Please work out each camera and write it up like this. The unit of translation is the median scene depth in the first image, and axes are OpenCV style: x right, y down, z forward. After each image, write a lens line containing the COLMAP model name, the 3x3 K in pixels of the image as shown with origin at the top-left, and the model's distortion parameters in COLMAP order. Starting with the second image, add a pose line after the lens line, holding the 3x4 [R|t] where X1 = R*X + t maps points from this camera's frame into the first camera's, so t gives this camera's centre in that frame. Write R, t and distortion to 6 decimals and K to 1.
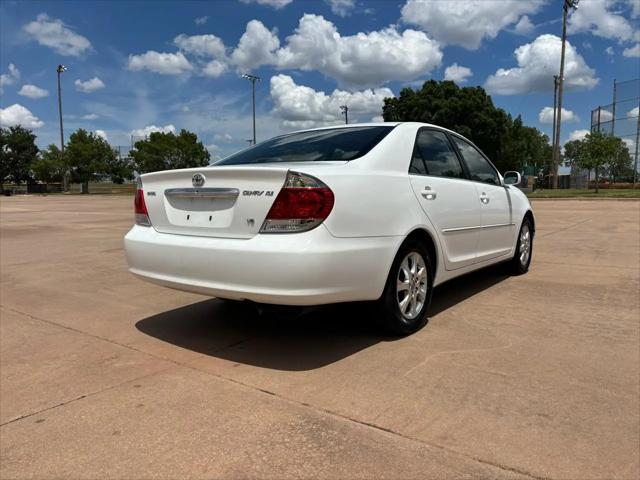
lens RADIAL K [[490.2, 0, 322.8], [0, 490.2, 243.4], [0, 0, 1]] dist [0.040049, -0.035632]
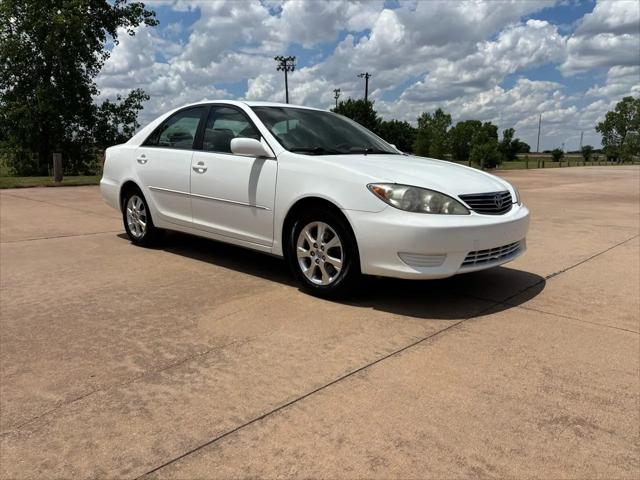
lens RADIAL K [[490.2, 0, 327.3], [0, 490.2, 235.0], [0, 0, 1]] dist [0.040049, -0.035632]
pose [[-0.121736, 0.165015, -0.978750, 0.101850], [-0.120024, 0.976400, 0.179547, -0.013351], [0.985279, 0.139331, -0.099057, 0.107365]]
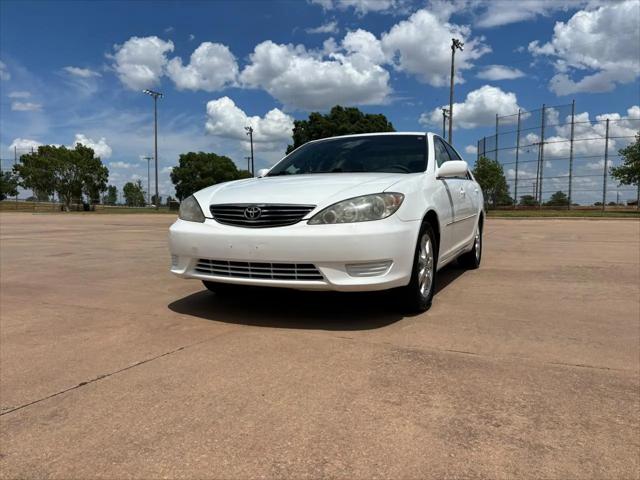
lens RADIAL K [[490.2, 0, 323.9], [0, 490.2, 241.8], [0, 0, 1]] dist [0.040049, -0.035632]
pose [[0.978963, -0.001996, 0.204028, -0.016711], [0.011859, 0.998818, -0.047130, 0.005558], [-0.203693, 0.048558, 0.977830, -0.005011]]
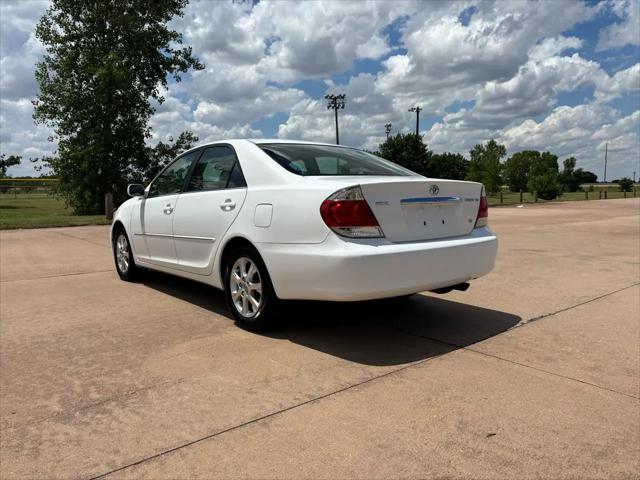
lens RADIAL K [[490.2, 0, 323.7], [0, 490.2, 238.2], [0, 0, 1]] dist [0.040049, -0.035632]
pose [[-0.238847, 0.105056, -0.965358, 0.099686], [-0.099222, 0.986287, 0.131883, -0.015623], [0.965975, 0.127285, -0.225148, 0.119484]]
